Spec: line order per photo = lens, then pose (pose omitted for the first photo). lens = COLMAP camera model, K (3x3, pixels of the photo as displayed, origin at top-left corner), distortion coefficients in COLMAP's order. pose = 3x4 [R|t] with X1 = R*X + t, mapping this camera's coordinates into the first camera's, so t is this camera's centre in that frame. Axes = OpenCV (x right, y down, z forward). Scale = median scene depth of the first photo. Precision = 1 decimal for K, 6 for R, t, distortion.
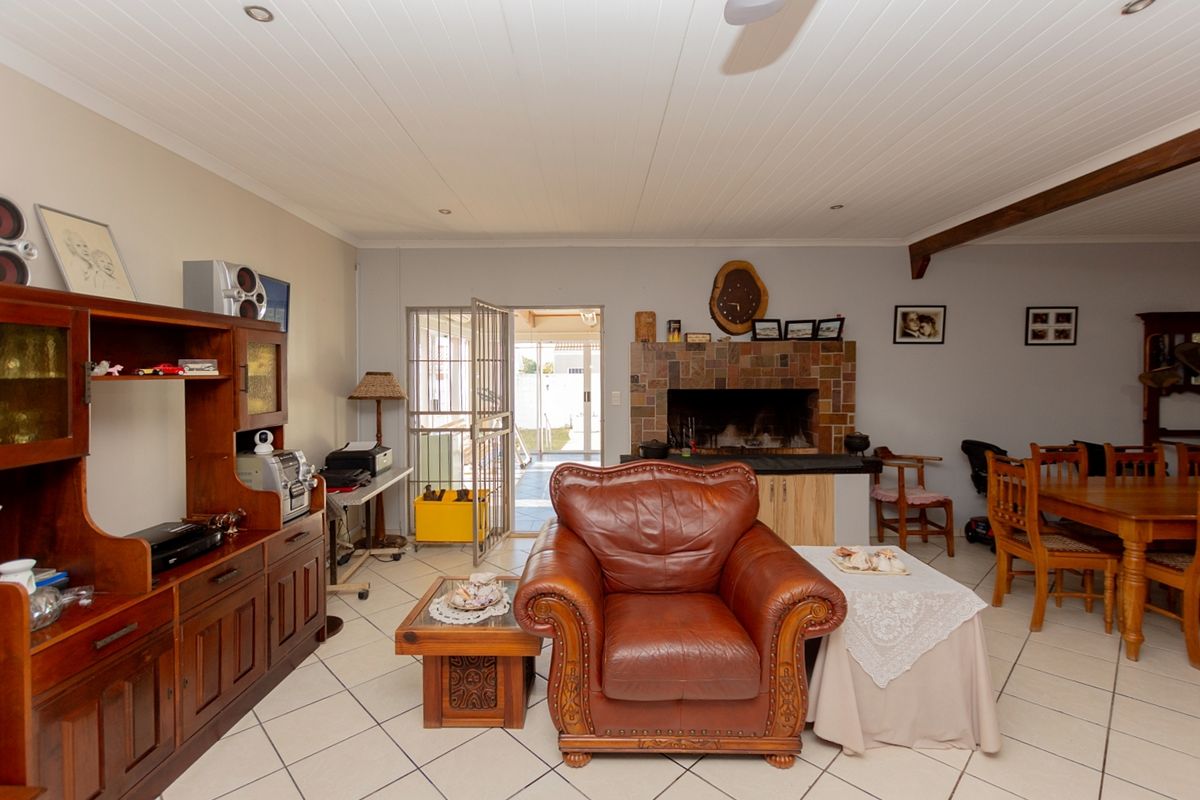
lens RADIAL K [[538.6, 0, 598.1], [0, 538.6, 390.5], [0, 0, 1]] dist [0.003479, -0.000848]
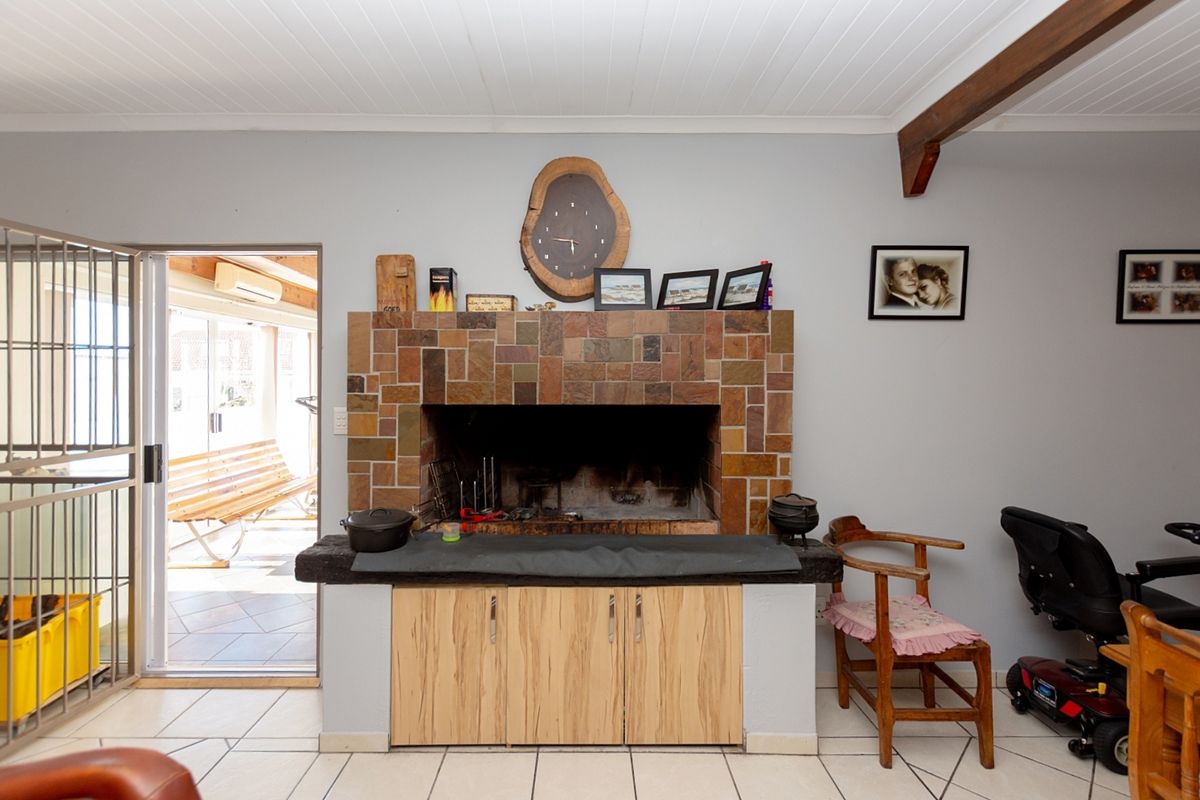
lens RADIAL K [[538.6, 0, 598.4], [0, 538.6, 394.0], [0, 0, 1]] dist [0.003479, -0.000848]
pose [[0.999889, 0.003461, 0.014512, 0.281617], [-0.003356, 0.999968, -0.007261, -0.009025], [-0.014536, 0.007212, 0.999868, 0.487304]]
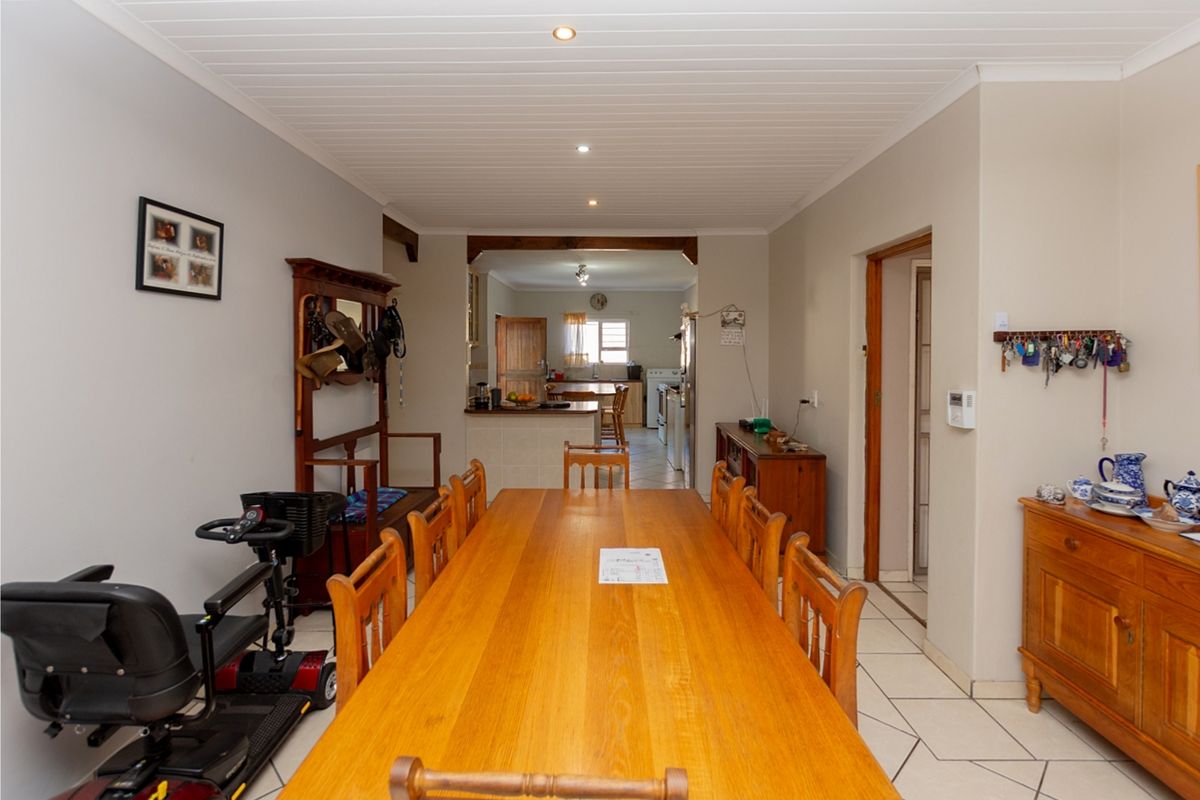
lens RADIAL K [[561.3, 0, 599.5], [0, 561.3, 356.5], [0, 0, 1]] dist [-0.002027, -0.000827]
pose [[-0.009974, -0.009780, 0.999902, 0.363504], [0.010186, 0.999899, 0.009882, -0.033176], [-0.999898, 0.010283, -0.009873, 0.659840]]
